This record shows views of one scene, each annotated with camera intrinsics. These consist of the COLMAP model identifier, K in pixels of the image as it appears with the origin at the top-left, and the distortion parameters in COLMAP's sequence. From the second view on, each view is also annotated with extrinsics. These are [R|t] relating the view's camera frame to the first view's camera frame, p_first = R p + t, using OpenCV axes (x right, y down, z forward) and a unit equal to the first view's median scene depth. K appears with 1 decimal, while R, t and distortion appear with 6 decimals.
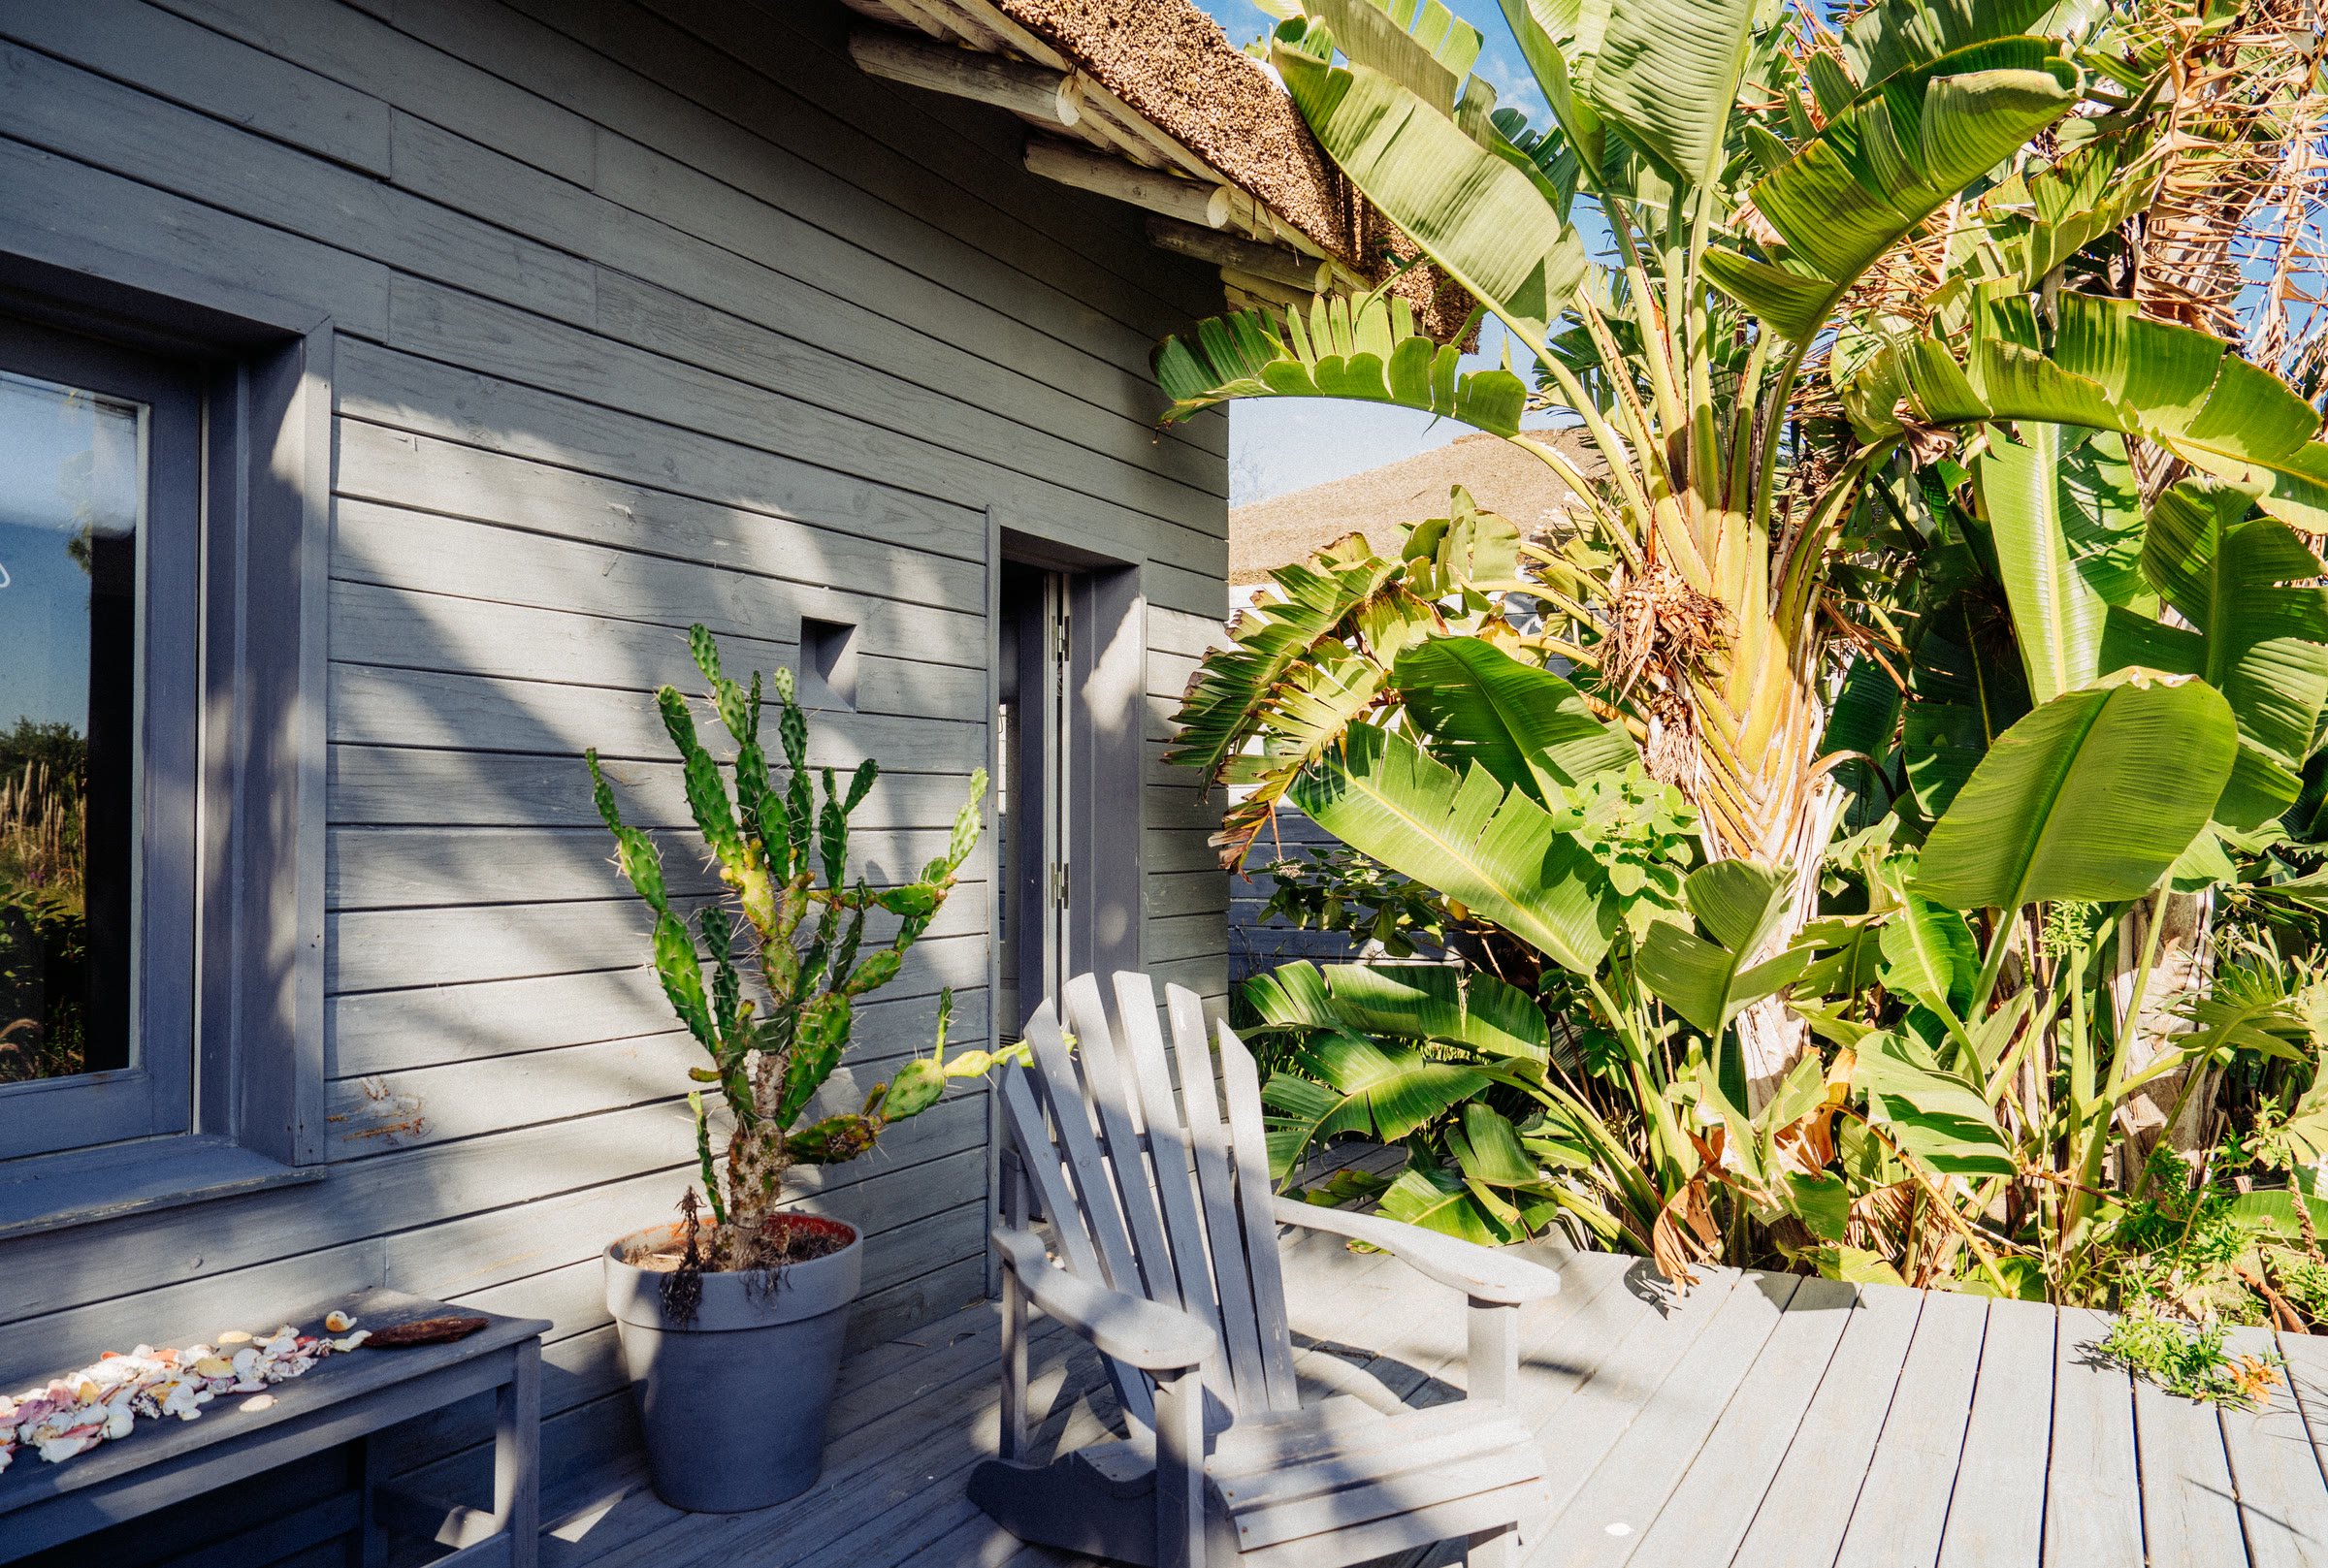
lens RADIAL K [[1723.3, 0, 1164.0], [0, 1723.3, 784.0], [0, 0, 1]] dist [0.008843, 0.003158]
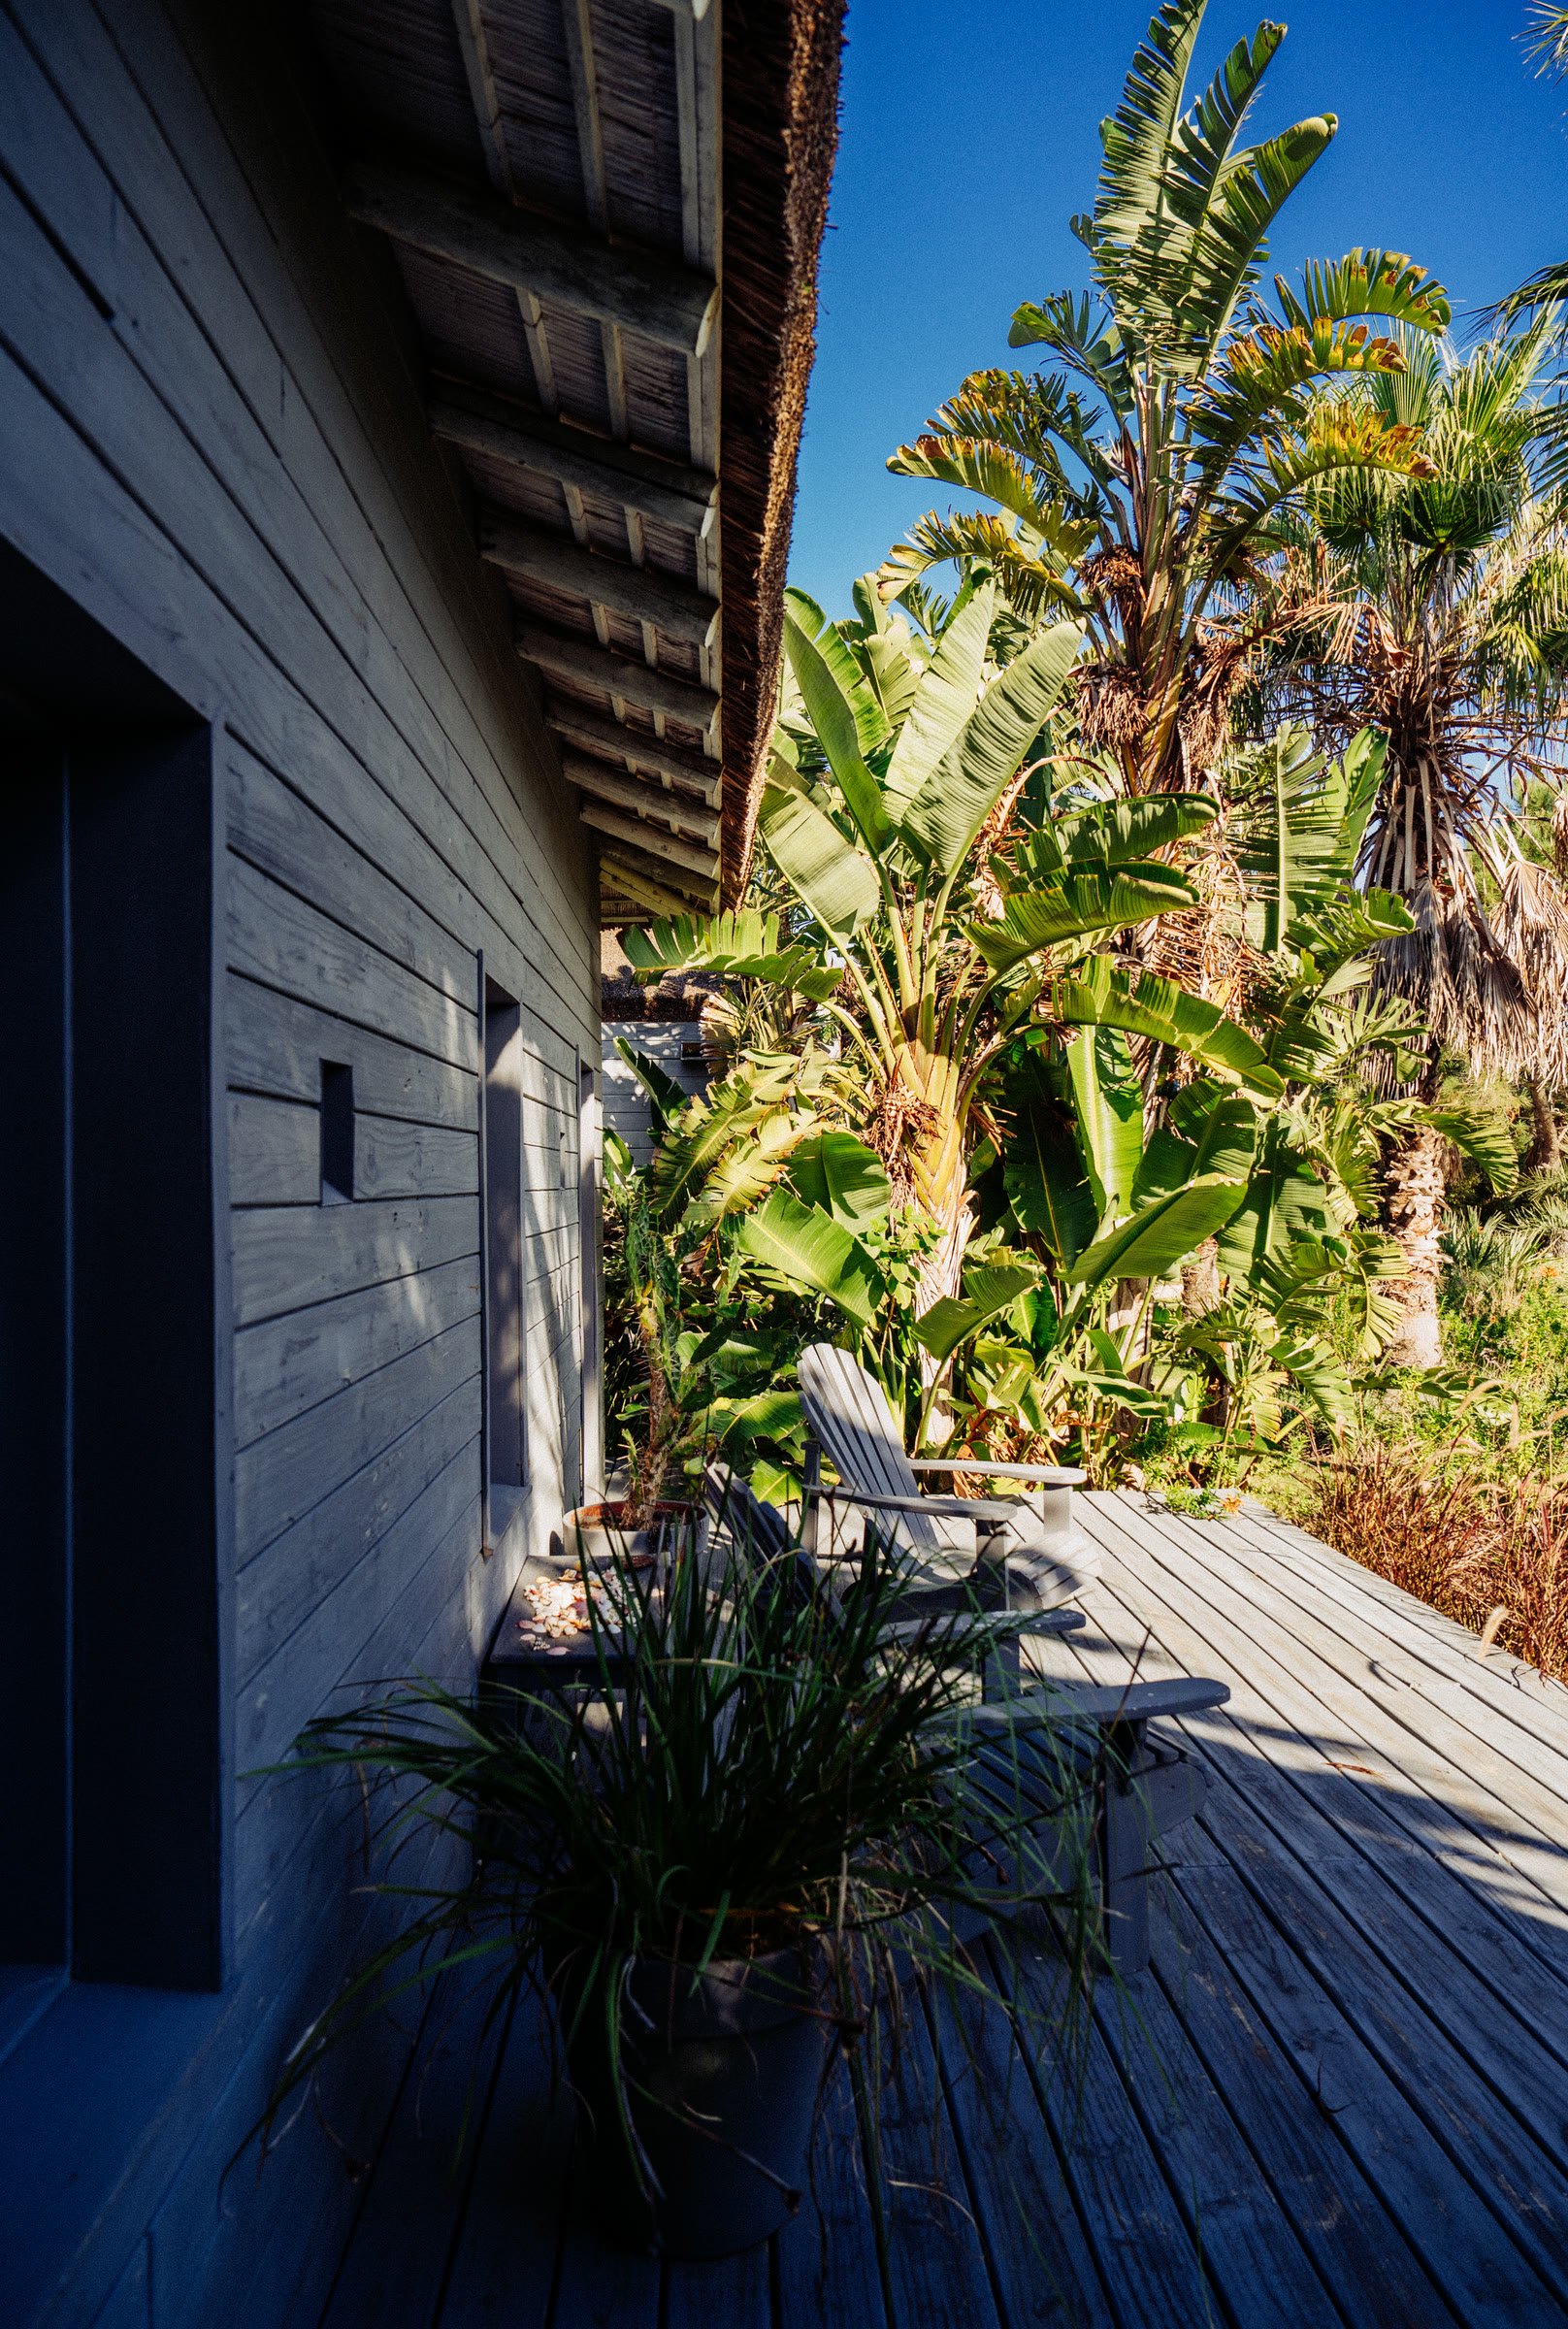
lens RADIAL K [[1627.7, 0, 784.0], [0, 1627.7, 1164.5], [0, 0, 1]] dist [0.012808, 0.002754]
pose [[0.857430, -0.002930, 0.514592, -0.693691], [-0.004566, 0.999901, 0.013301, -0.076372], [-0.514580, -0.013755, 0.857332, -0.336286]]
